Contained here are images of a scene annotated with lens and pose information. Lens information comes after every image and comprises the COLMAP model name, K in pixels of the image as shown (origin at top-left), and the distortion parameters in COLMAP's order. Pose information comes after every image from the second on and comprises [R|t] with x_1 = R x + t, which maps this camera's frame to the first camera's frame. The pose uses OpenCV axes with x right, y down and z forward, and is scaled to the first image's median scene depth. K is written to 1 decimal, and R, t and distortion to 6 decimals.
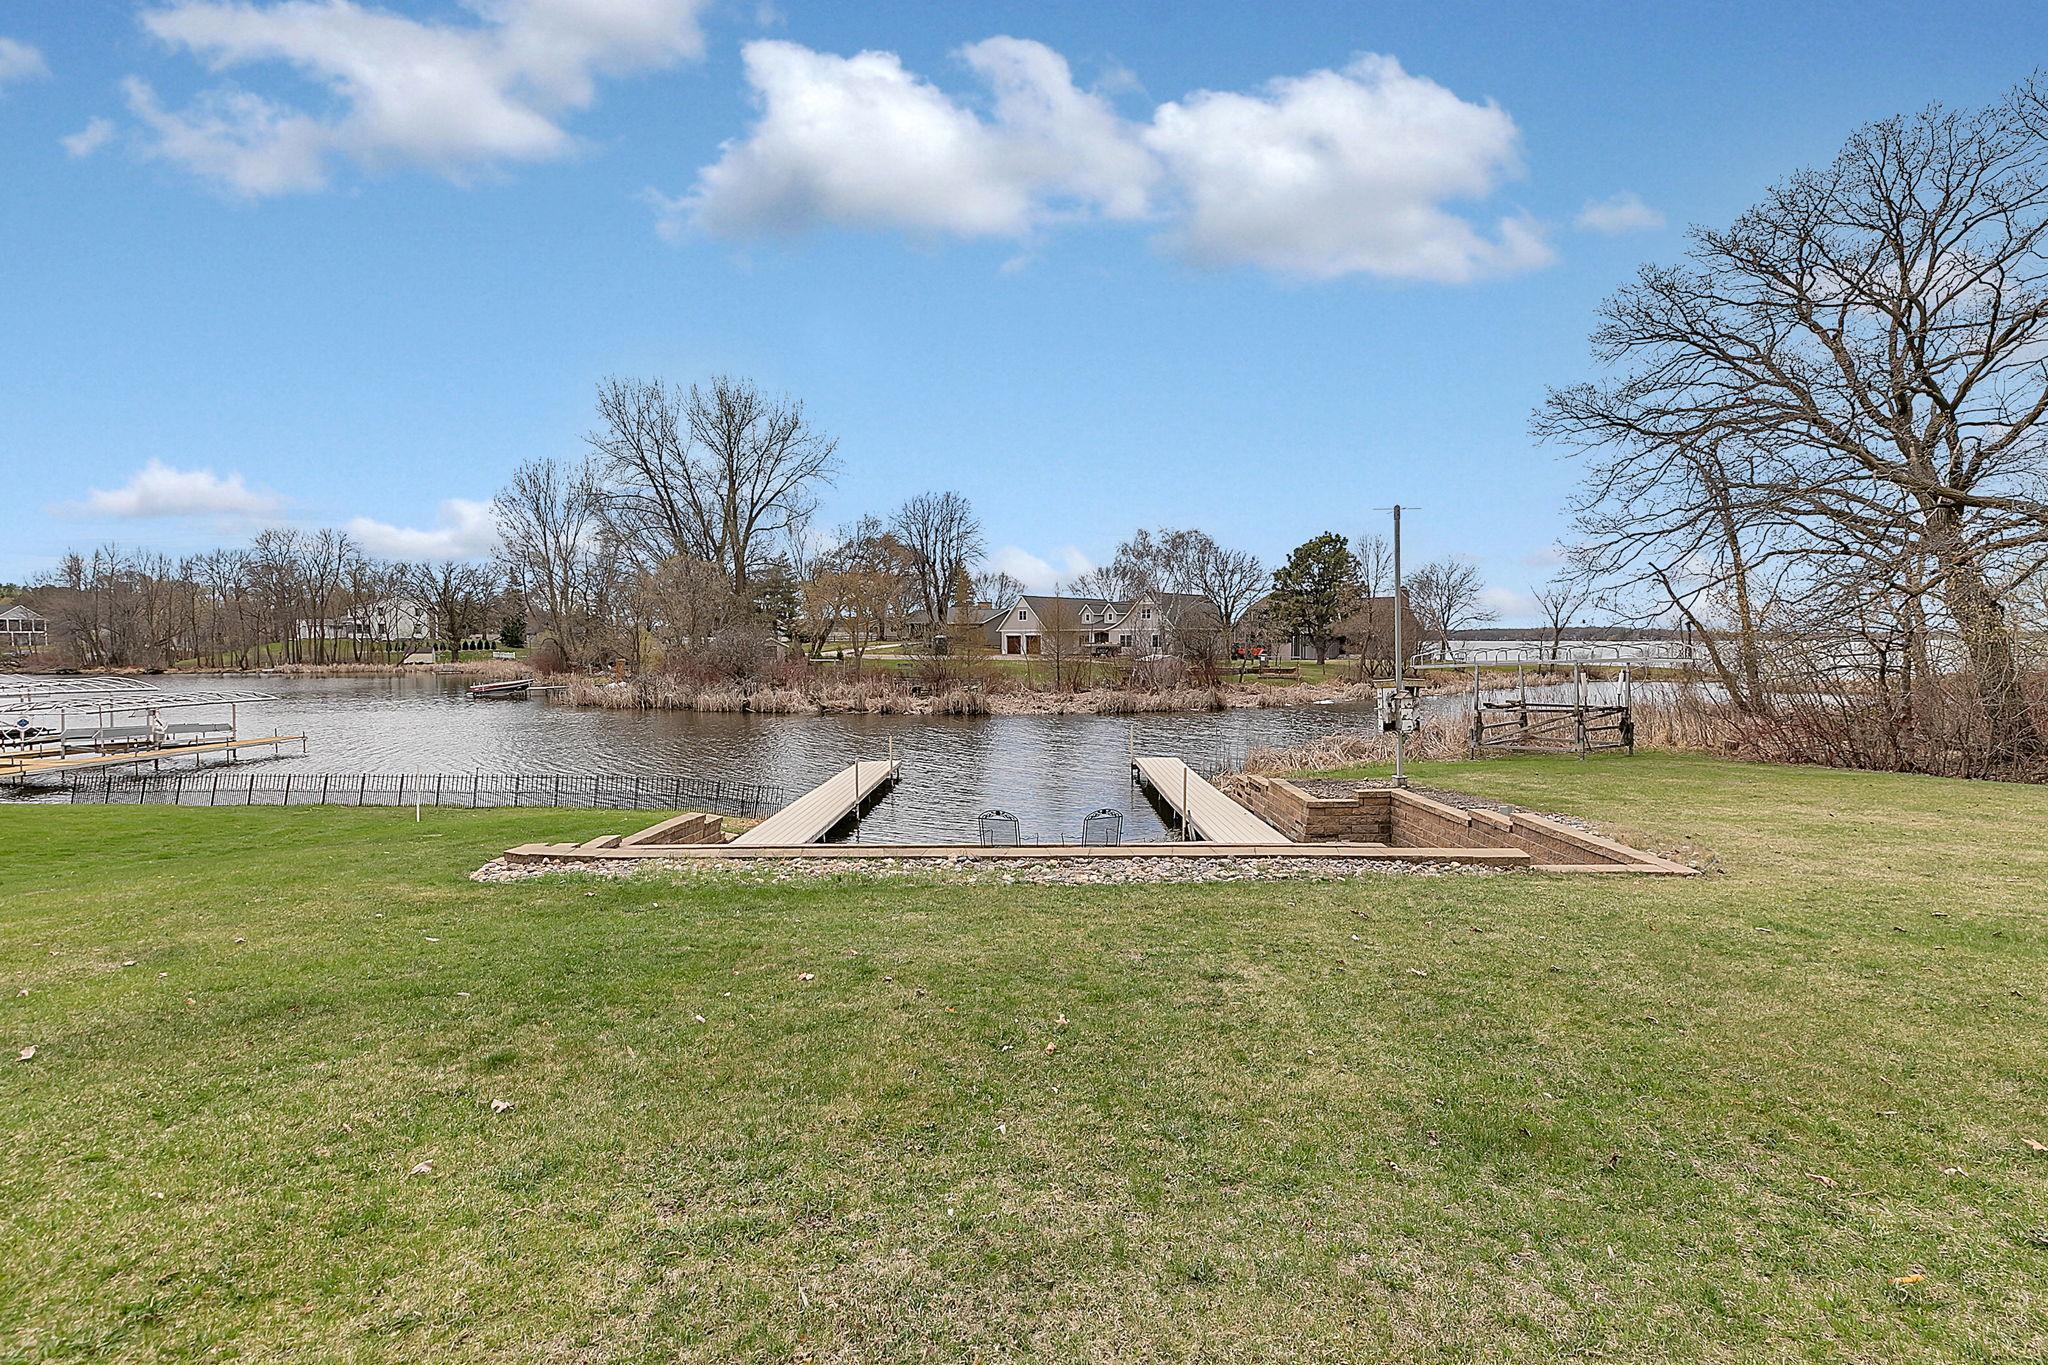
lens RADIAL K [[969.1, 0, 1026.5], [0, 969.1, 671.2], [0, 0, 1]] dist [0.001930, -0.000015]
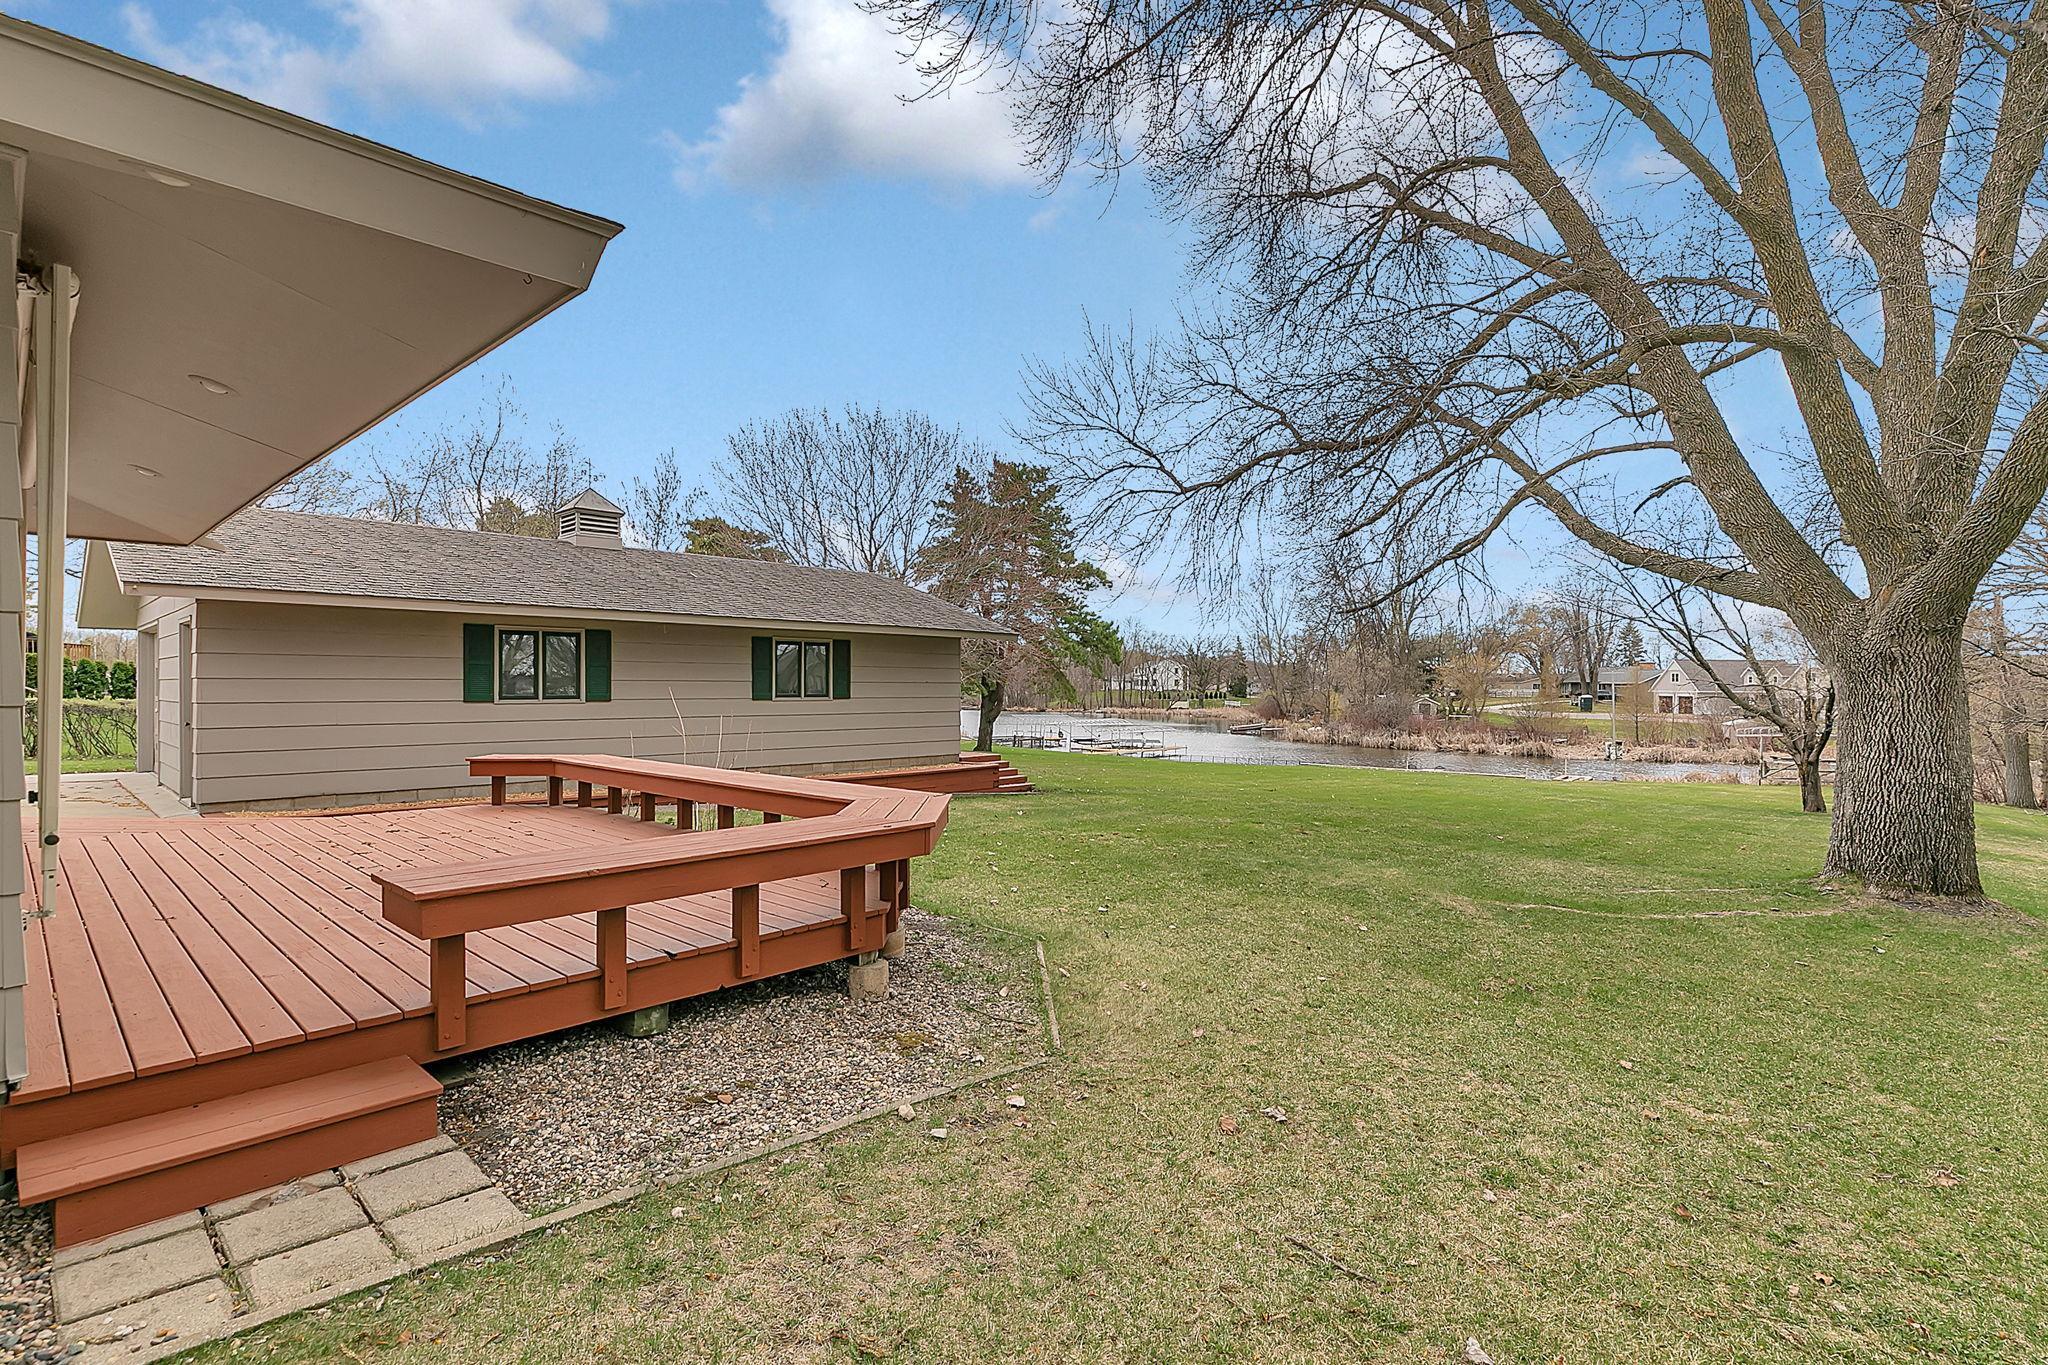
lens RADIAL K [[969.1, 0, 1026.5], [0, 969.1, 671.2], [0, 0, 1]] dist [0.001930, -0.000015]
pose [[0.773465, -0.003152, -0.633832, 0.155092], [-0.026344, 0.998964, -0.037116, -0.006202], [0.633292, 0.045405, 0.772580, -0.377235]]
